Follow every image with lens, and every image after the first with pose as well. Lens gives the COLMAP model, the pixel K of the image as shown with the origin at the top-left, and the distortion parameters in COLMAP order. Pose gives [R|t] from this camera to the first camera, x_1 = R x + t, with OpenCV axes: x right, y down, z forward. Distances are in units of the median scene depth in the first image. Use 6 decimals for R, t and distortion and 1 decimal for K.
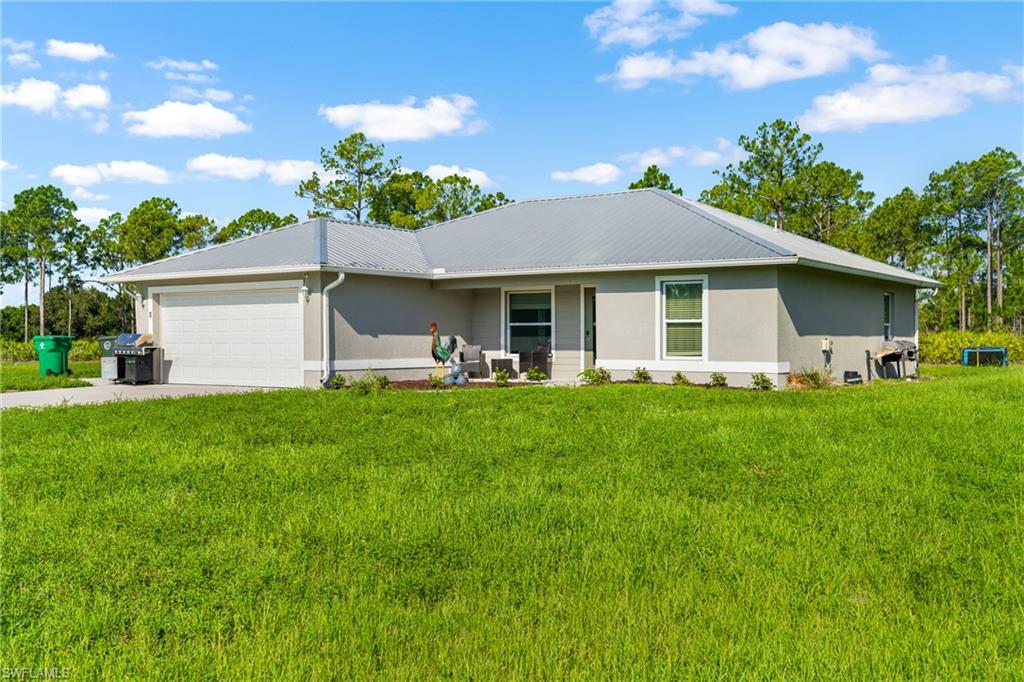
lens RADIAL K [[1048.3, 0, 511.3], [0, 1048.3, 341.8], [0, 0, 1]] dist [0.009946, 0.000000]
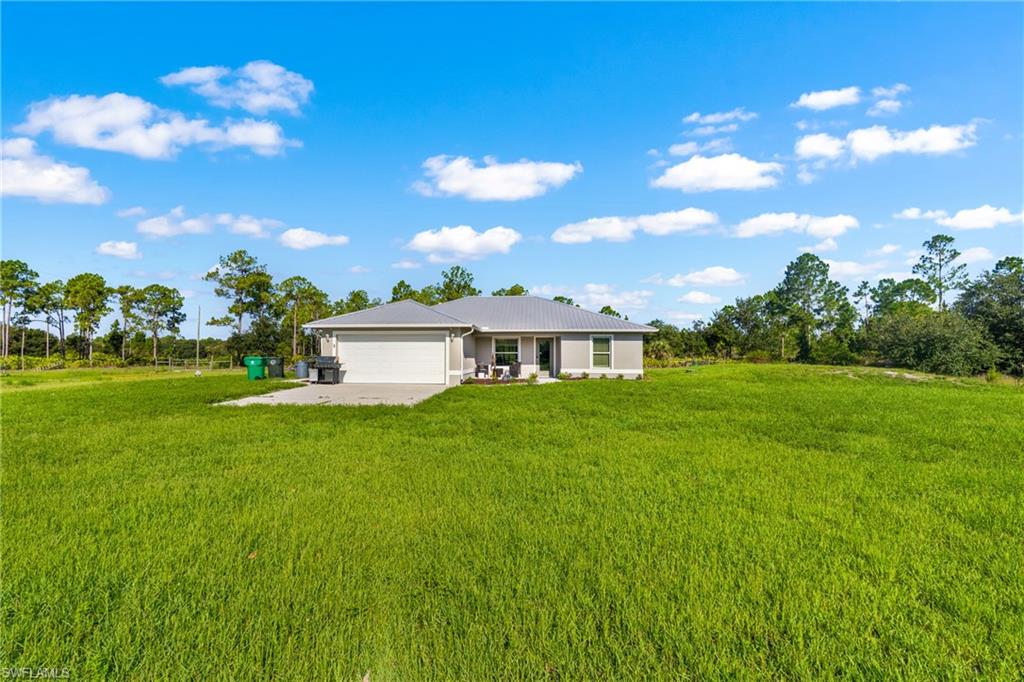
lens RADIAL K [[445.4, 0, 489.1], [0, 445.4, 363.0], [0, 0, 1]] dist [-0.012758, 0.000782]
pose [[0.879388, -0.002337, 0.476099, -0.557521], [-0.004934, 0.999889, 0.014023, -0.009686], [-0.476080, -0.014681, 0.879280, 0.203099]]
